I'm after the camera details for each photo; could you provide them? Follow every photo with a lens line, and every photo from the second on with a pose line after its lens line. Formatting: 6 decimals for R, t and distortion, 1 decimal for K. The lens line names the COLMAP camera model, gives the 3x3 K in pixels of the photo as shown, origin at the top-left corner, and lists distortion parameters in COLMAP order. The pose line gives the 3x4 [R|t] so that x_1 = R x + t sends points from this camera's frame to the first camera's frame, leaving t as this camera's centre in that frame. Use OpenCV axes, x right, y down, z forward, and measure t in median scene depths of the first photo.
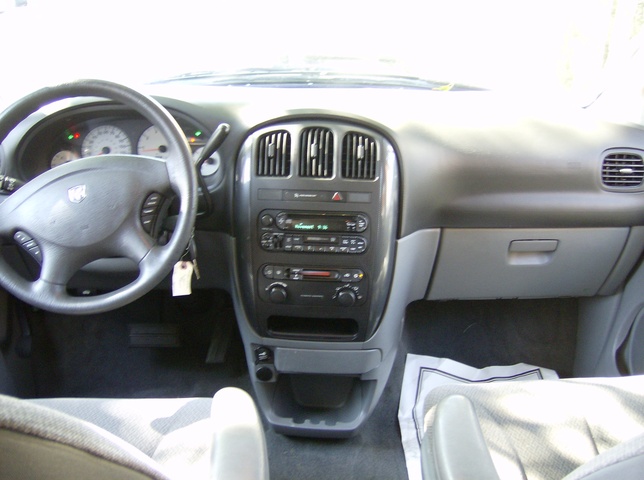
lens RADIAL K [[719.0, 0, 322.1], [0, 719.0, 240.0], [0, 0, 1]] dist [-0.188988, 0.000000]
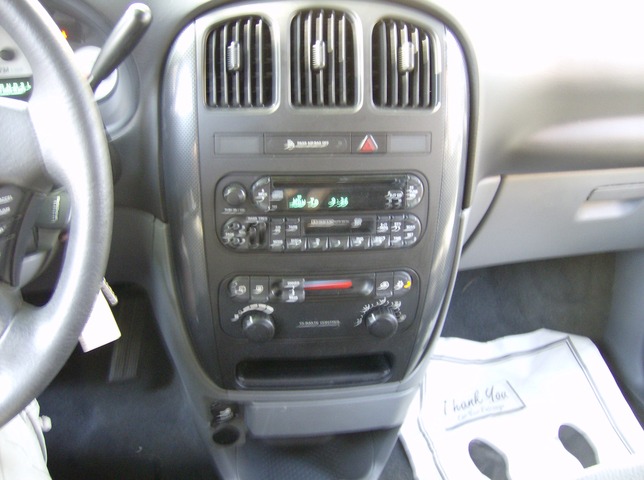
lens RADIAL K [[719.0, 0, 323.7], [0, 719.0, 237.8], [0, 0, 1]] dist [-0.188988, 0.000000]
pose [[0.979052, -0.067960, 0.191935, -0.113609], [0.033509, 0.983579, 0.177338, -0.085644], [-0.200835, -0.167192, 0.965252, 0.486120]]
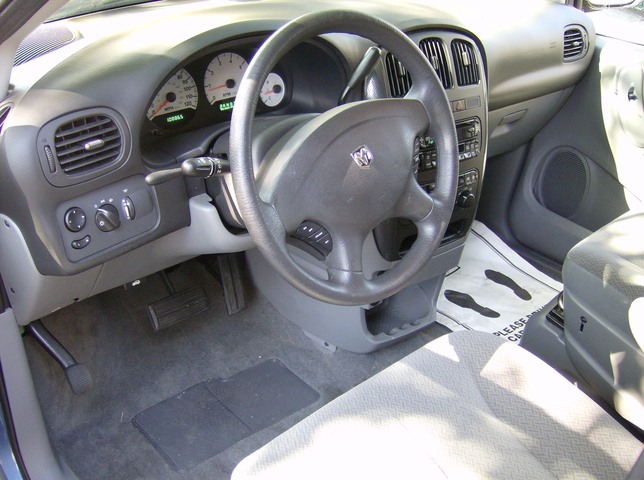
lens RADIAL K [[719.0, 0, 321.0], [0, 719.0, 240.3], [0, 0, 1]] dist [-0.188988, 0.000000]
pose [[0.781604, -0.284583, 0.555074, -0.731476], [0.171040, 0.953534, 0.248028, -0.158556], [-0.599867, -0.098920, 0.793961, 0.299311]]
